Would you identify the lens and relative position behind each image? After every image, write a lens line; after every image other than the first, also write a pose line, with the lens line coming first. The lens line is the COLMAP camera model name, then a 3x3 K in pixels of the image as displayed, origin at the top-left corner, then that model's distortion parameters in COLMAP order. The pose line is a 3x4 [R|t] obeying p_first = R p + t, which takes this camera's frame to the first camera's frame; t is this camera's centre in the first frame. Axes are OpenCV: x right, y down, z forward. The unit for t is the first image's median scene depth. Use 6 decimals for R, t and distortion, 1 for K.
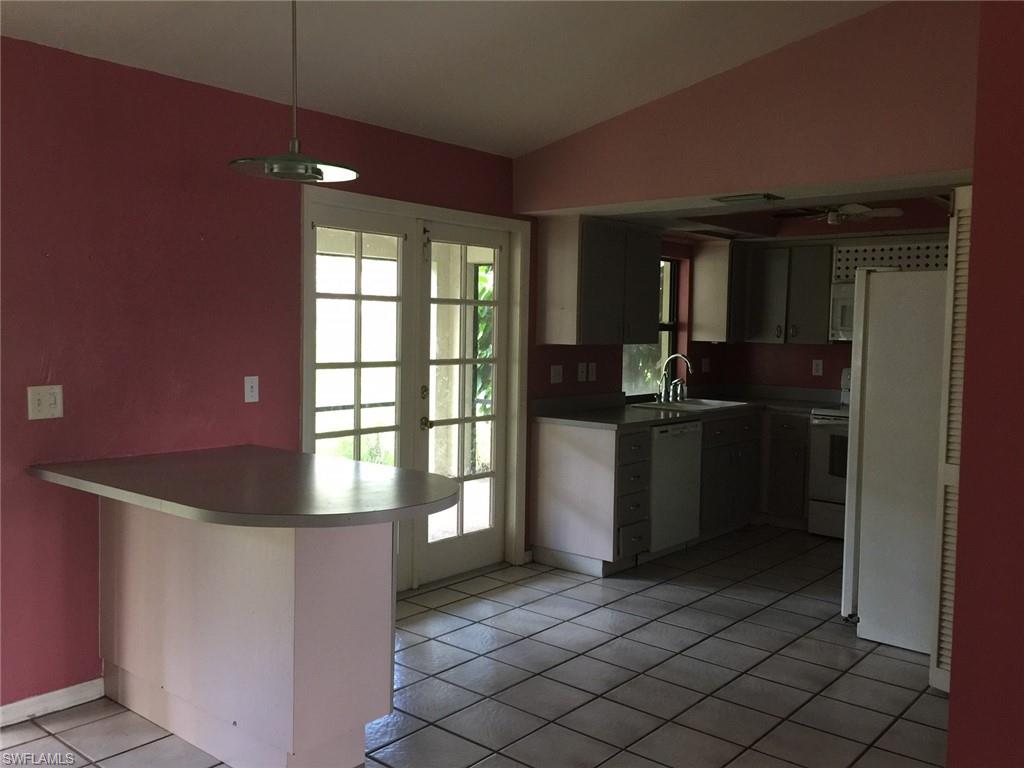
lens RADIAL K [[884.1, 0, 509.1], [0, 884.1, 373.8], [0, 0, 1]] dist [0.078123, -0.122632]
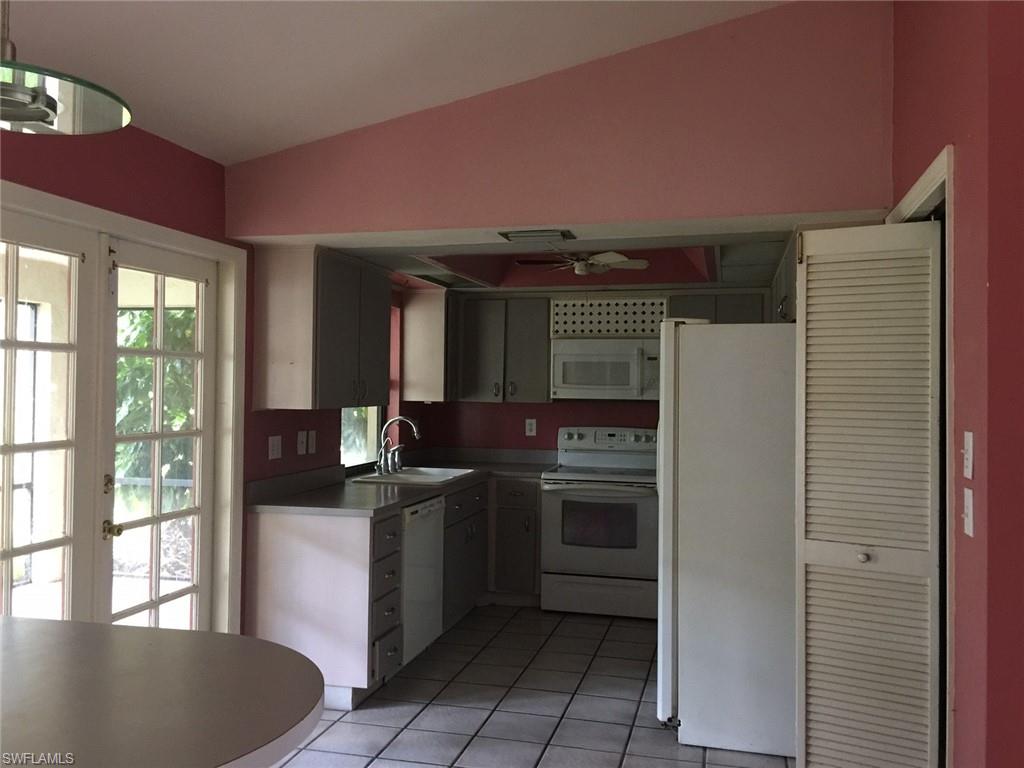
lens RADIAL K [[884.1, 0, 509.1], [0, 884.1, 373.8], [0, 0, 1]] dist [0.078123, -0.122632]
pose [[0.900355, -0.001900, 0.435153, -0.106046], [0.029546, 0.997950, -0.056775, -0.014392], [-0.434153, 0.063975, 0.898565, 0.215376]]
